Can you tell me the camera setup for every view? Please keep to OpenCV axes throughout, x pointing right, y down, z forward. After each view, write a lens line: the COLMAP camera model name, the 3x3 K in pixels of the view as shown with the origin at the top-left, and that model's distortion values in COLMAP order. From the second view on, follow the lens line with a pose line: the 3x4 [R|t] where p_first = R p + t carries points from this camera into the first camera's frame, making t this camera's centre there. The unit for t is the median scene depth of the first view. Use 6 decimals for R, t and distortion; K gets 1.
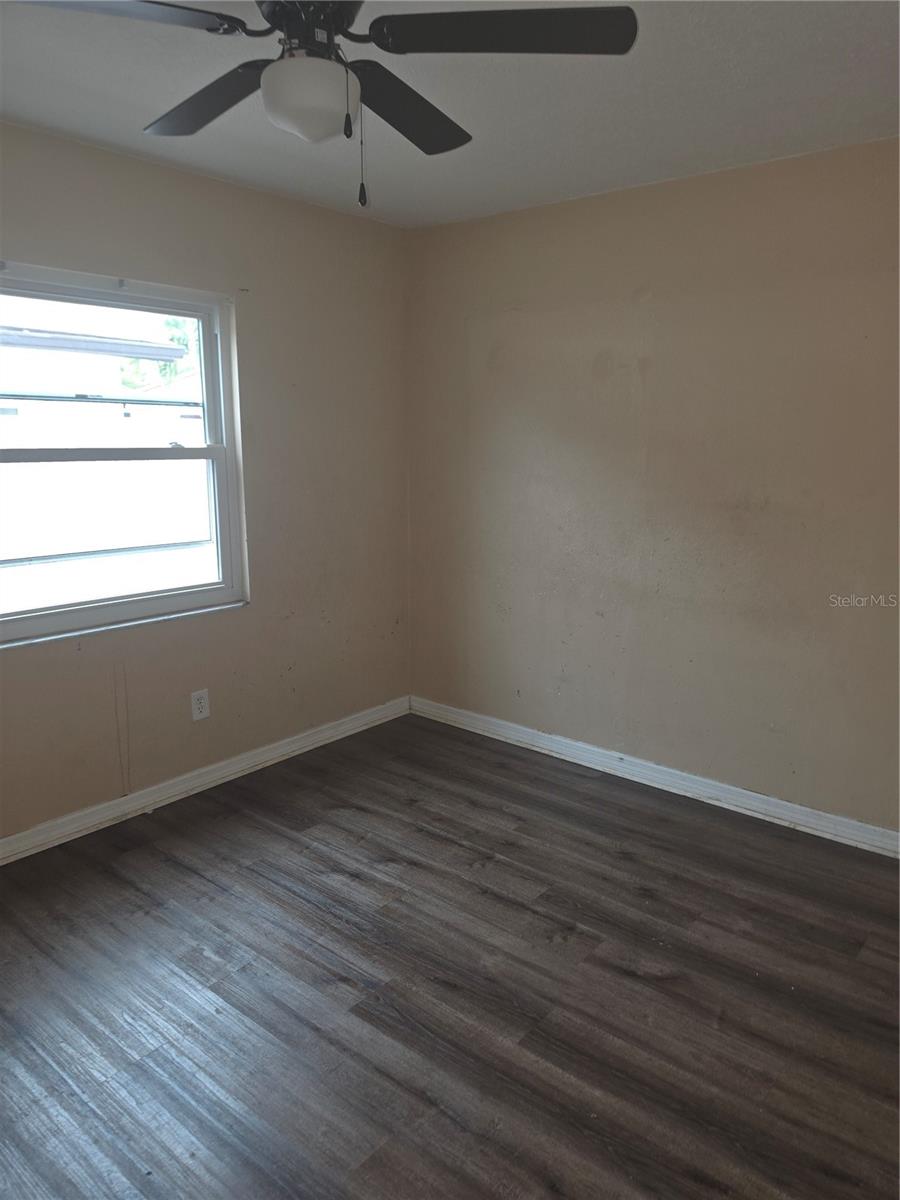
lens RADIAL K [[836.2, 0, 457.0], [0, 836.2, 601.4], [0, 0, 1]] dist [0.048982, -0.054433]
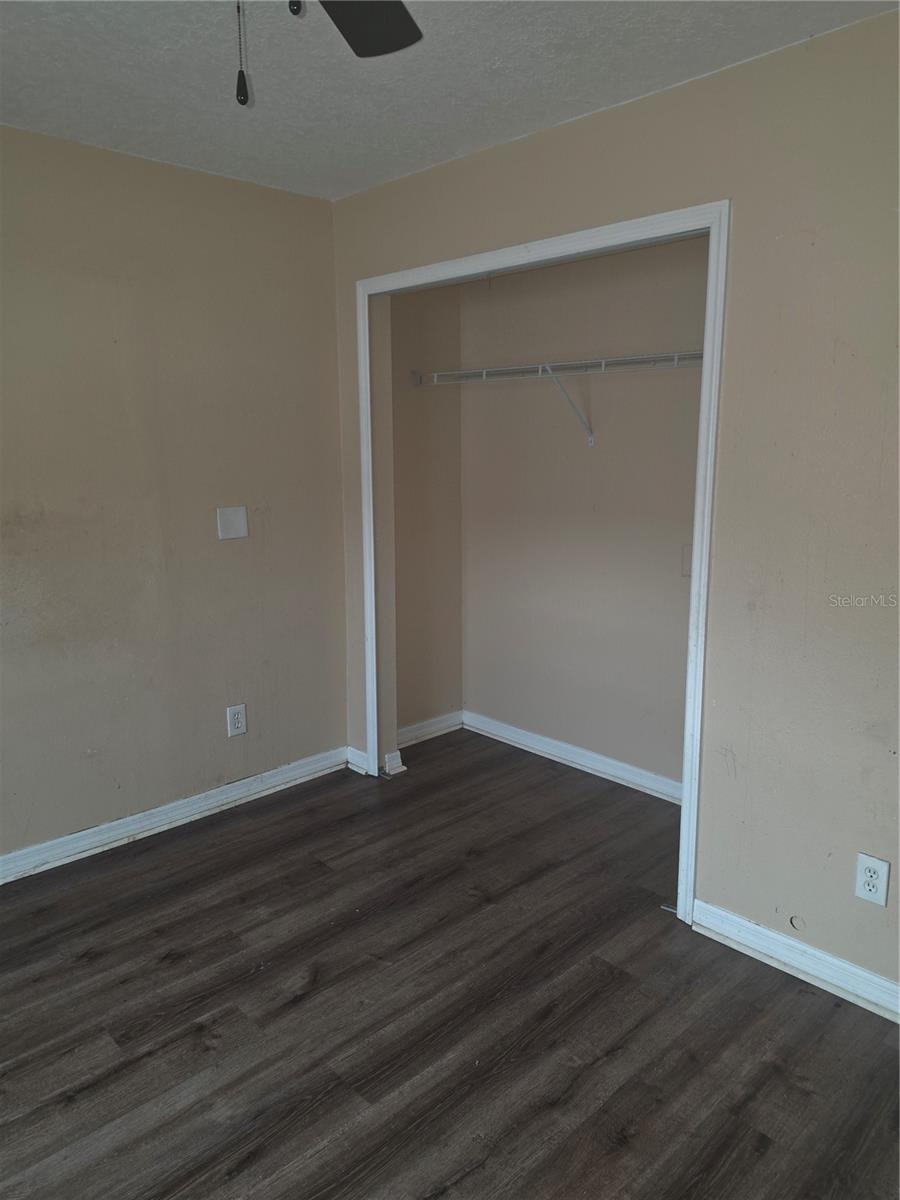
lens RADIAL K [[836.2, 0, 452.5], [0, 836.2, 598.1], [0, 0, 1]] dist [0.048982, -0.054433]
pose [[0.124213, -0.198244, 0.972250, -0.612600], [0.201708, 0.964424, 0.170879, -0.130440], [-0.971537, 0.174886, 0.159782, 0.581024]]
